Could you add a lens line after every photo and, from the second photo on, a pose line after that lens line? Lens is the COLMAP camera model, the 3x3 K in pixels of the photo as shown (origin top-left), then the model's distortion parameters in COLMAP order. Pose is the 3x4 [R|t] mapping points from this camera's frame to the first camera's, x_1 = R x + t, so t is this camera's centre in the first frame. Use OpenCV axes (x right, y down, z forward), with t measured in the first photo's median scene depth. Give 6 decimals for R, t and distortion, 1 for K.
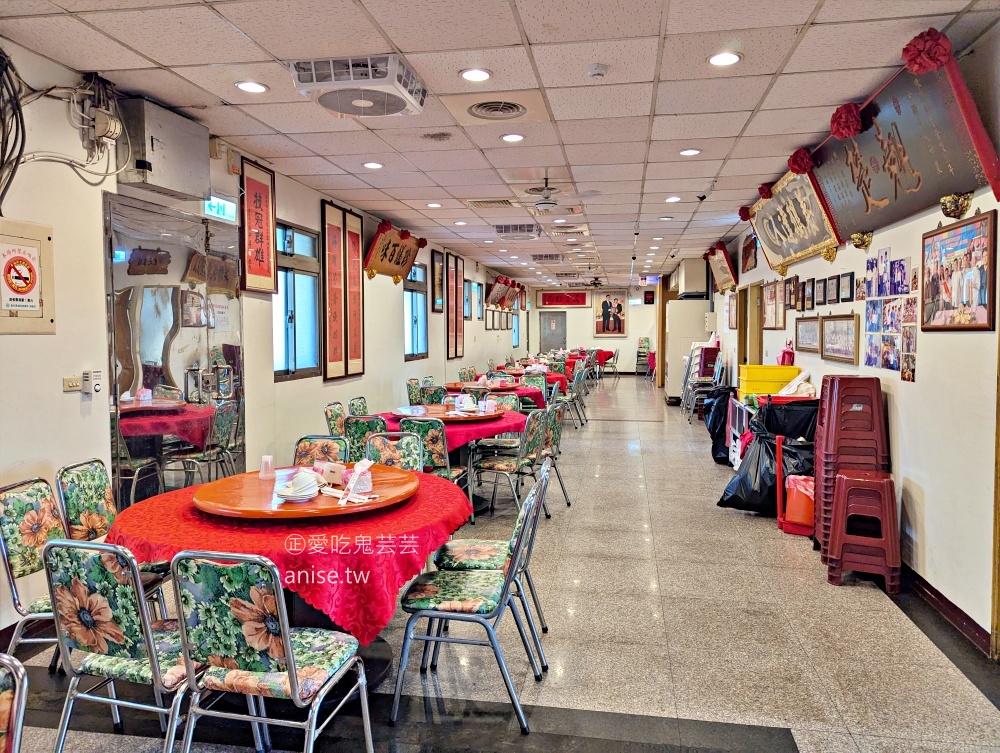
lens RADIAL K [[707.8, 0, 498.8], [0, 707.8, 373.7], [0, 0, 1]] dist [0.006213, 0.001350]
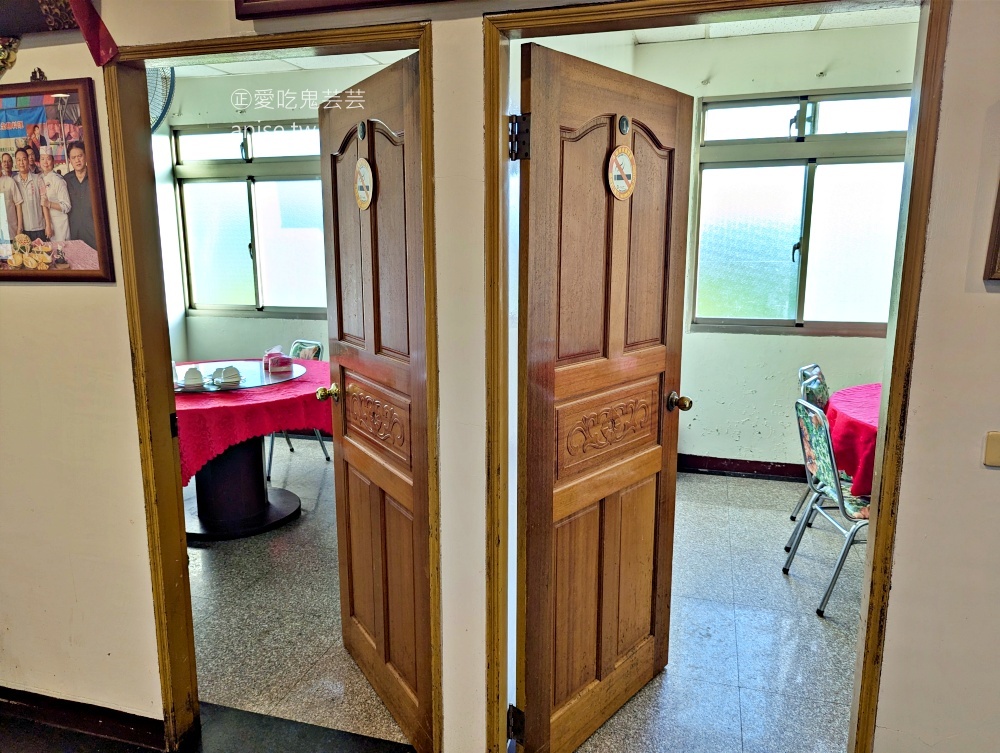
lens RADIAL K [[707.8, 0, 499.5], [0, 707.8, 380.8], [0, 0, 1]] dist [0.006213, 0.001350]
pose [[0.106722, -0.166702, 0.980215, 0.099383], [0.059004, 0.985169, 0.161121, -0.052532], [-0.992537, 0.040641, 0.114976, 0.564985]]
